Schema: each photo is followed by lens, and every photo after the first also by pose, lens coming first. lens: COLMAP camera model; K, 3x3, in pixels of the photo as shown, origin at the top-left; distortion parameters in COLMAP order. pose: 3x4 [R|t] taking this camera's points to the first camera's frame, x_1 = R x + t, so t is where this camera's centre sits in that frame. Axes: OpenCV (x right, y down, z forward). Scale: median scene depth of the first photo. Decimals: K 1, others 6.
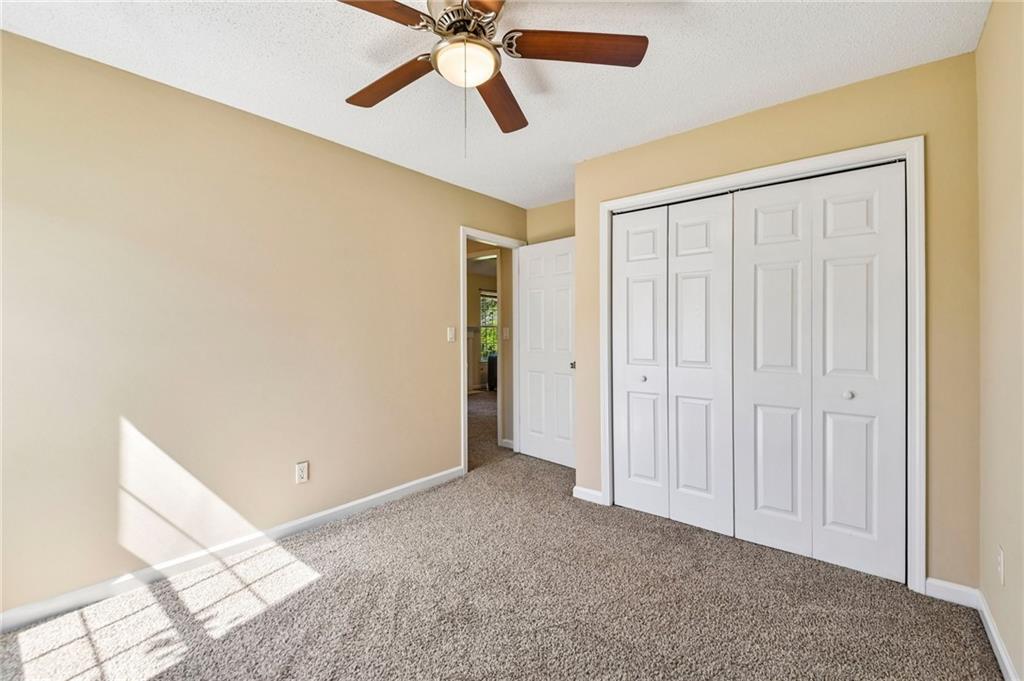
lens RADIAL K [[434.2, 0, 515.4], [0, 434.2, 333.9], [0, 0, 1]] dist [0.032185, -0.033917]
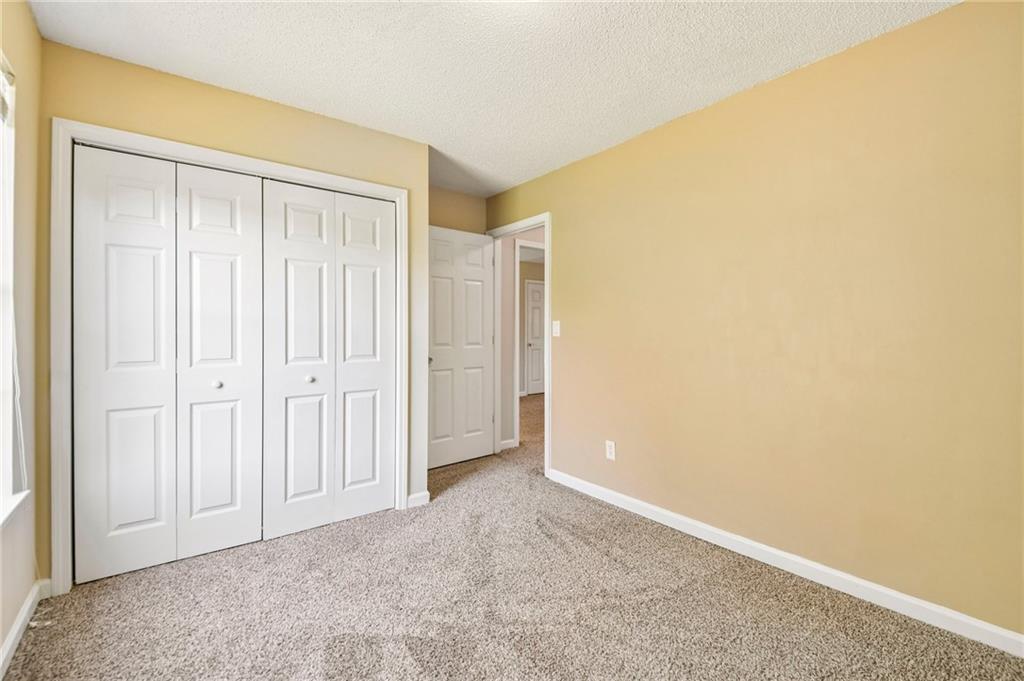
lens RADIAL K [[430.4, 0, 511.2], [0, 430.4, 330.0], [0, 0, 1]] dist [-0.042951, -0.000046]
pose [[0.189517, -0.003996, 0.981869, -0.310018], [-0.002501, 0.999987, 0.004552, 0.000477], [-0.981874, -0.003318, 0.189504, 0.307267]]
